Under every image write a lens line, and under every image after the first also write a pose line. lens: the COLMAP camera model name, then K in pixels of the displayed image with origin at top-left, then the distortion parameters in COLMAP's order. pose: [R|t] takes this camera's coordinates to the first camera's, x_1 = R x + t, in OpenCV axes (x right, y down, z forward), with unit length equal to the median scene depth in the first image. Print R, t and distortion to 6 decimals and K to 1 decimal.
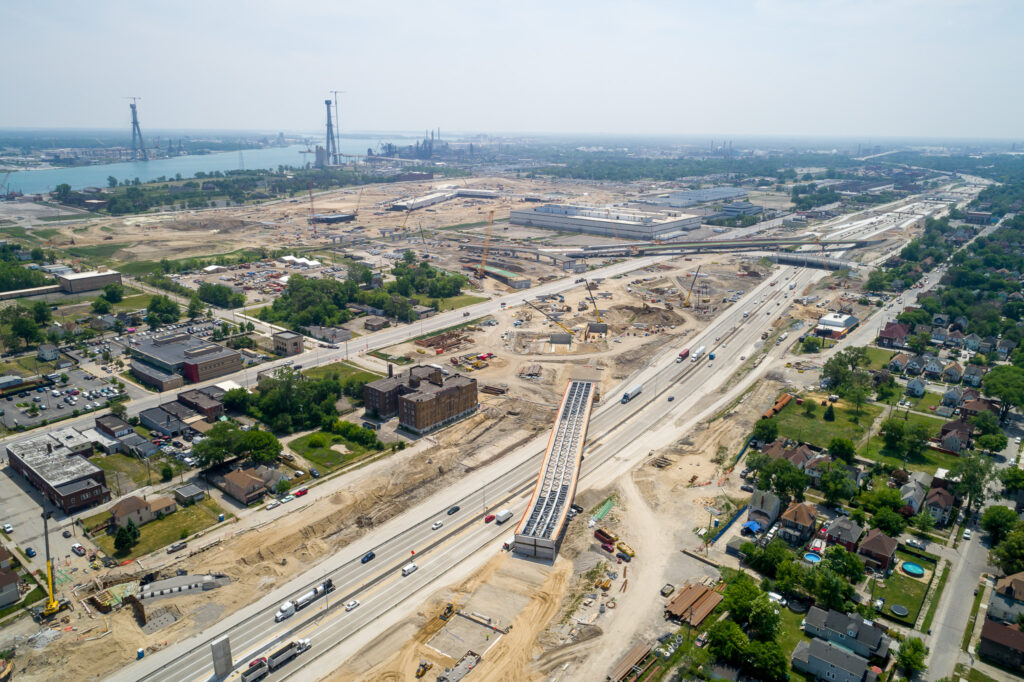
lens RADIAL K [[709.8, 0, 512.0], [0, 709.8, 341.0], [0, 0, 1]] dist [-0.001097, -0.001049]
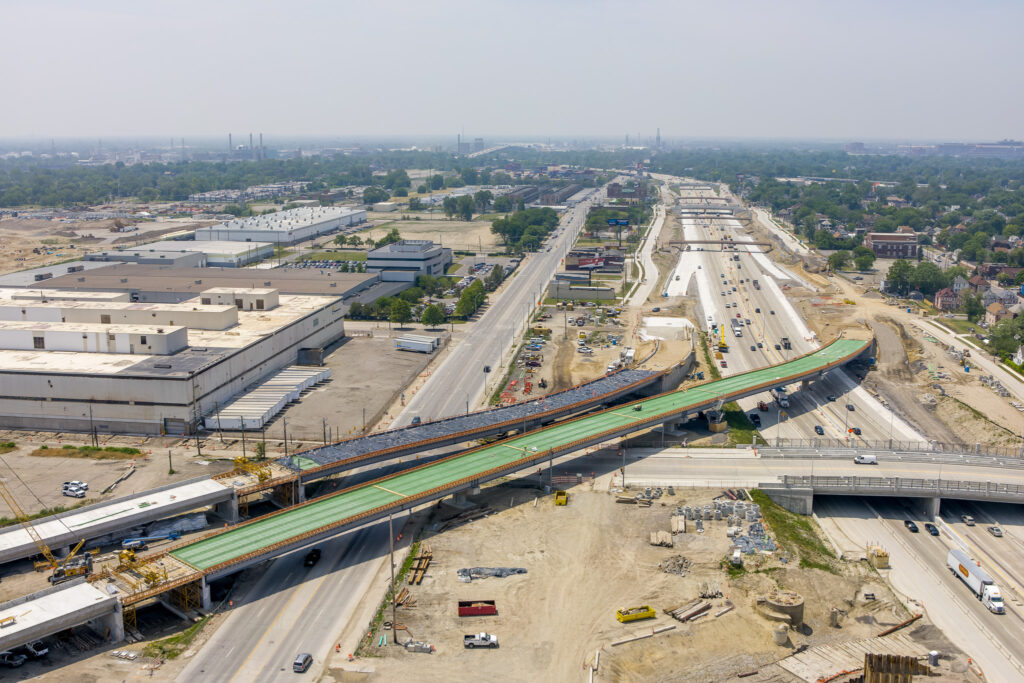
lens RADIAL K [[1066.1, 0, 512.0], [0, 1066.1, 341.5], [0, 0, 1]] dist [-0.026103, -0.030649]
pose [[0.859044, -0.110417, 0.499851, 0.106366], [0.157014, 0.986227, -0.051986, -0.128768], [-0.487226, 0.123142, 0.864550, 0.604797]]
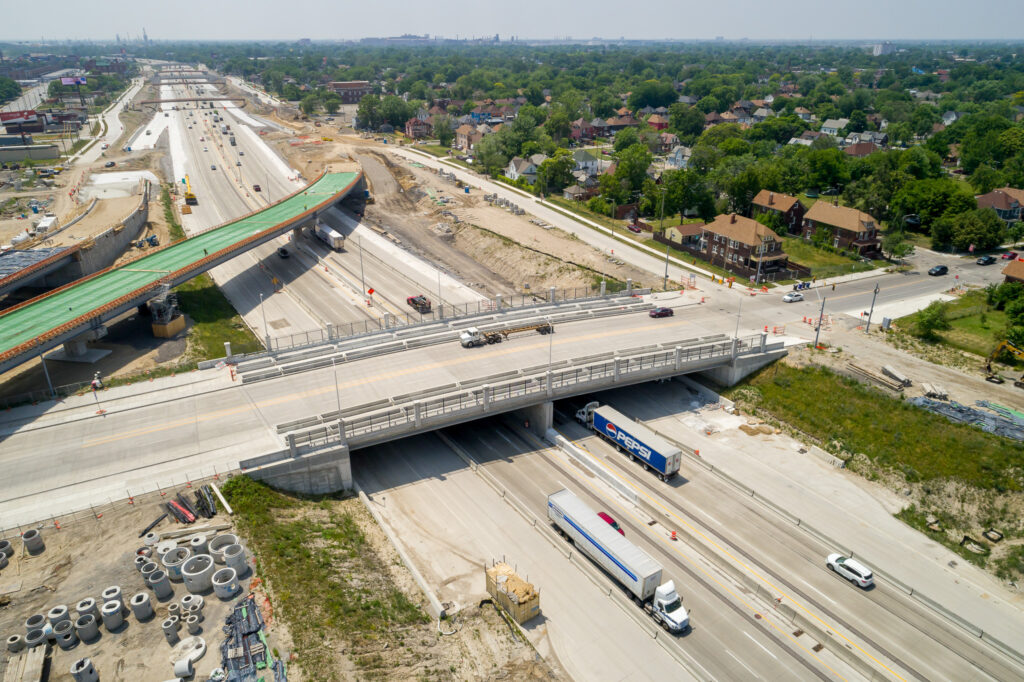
lens RADIAL K [[709.8, 0, 512.0], [0, 709.8, 341.0], [0, 0, 1]] dist [-0.001097, -0.001049]
pose [[0.444584, -0.368690, 0.816341, 0.238277], [0.270562, 0.924067, 0.269993, -0.126391], [-0.853898, 0.100837, 0.510579, 0.735027]]
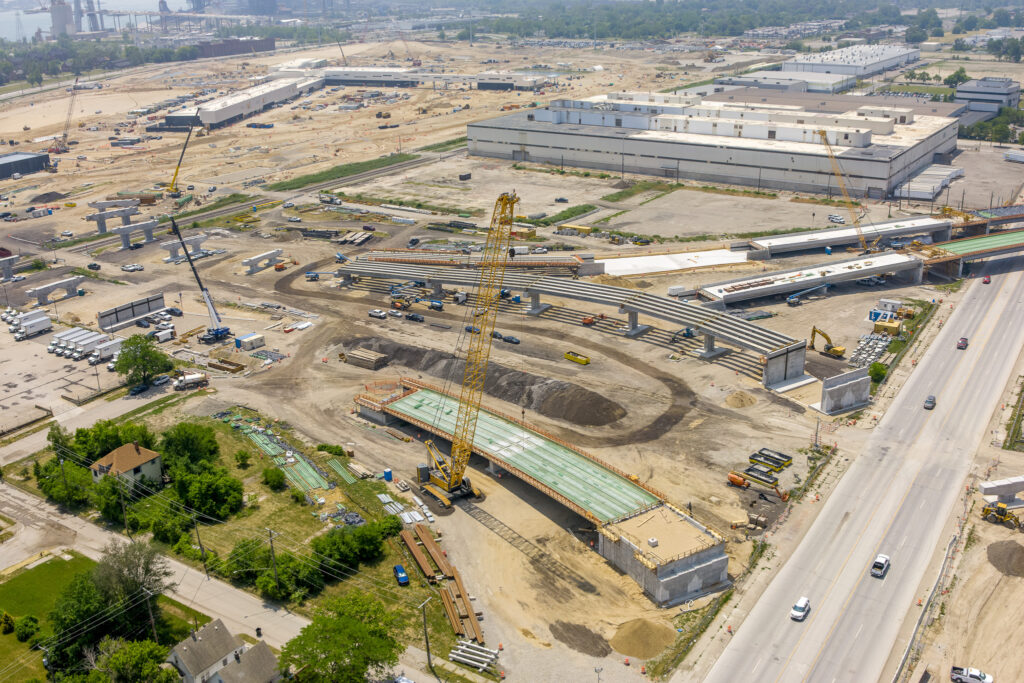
lens RADIAL K [[1039.3, 0, 512.0], [0, 1039.3, 341.5], [0, 0, 1]] dist [-0.046750, -0.017435]
pose [[0.994684, -0.060295, 0.083477, -0.033858], [0.055603, 0.996799, 0.057444, -0.104468], [-0.086674, -0.052497, 0.994853, 0.472102]]
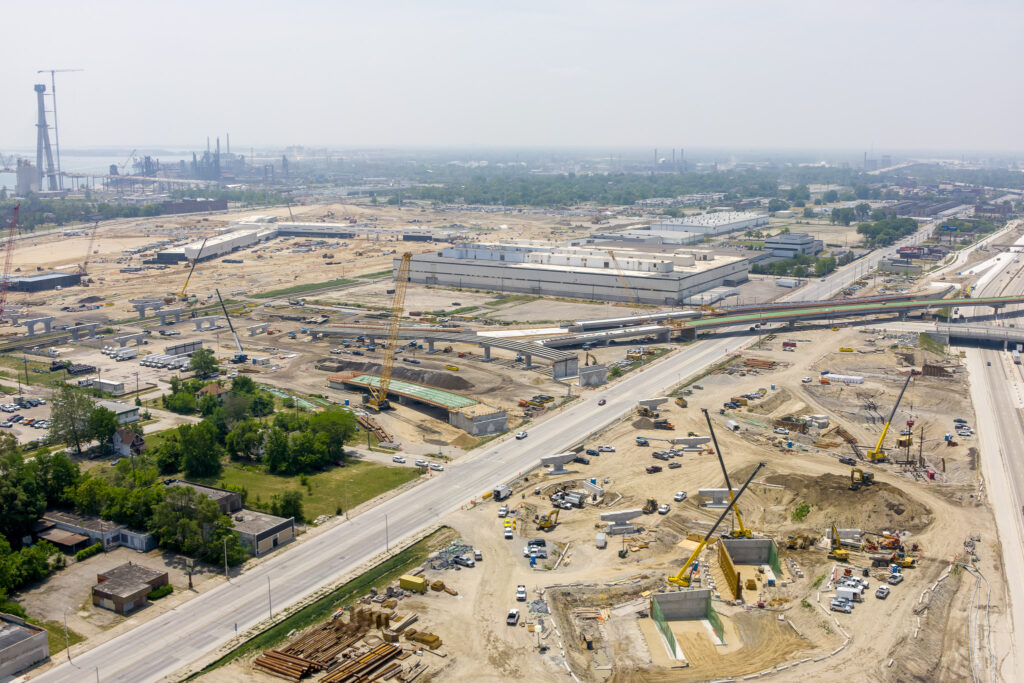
lens RADIAL K [[1073.4, 0, 512.0], [0, 1073.4, 341.5], [0, 0, 1]] dist [-0.038413, -0.011383]
pose [[0.986927, -0.036711, 0.156929, -0.044779], [0.053090, 0.993419, -0.101489, -0.040853], [-0.152171, 0.108494, 0.982381, 0.238579]]
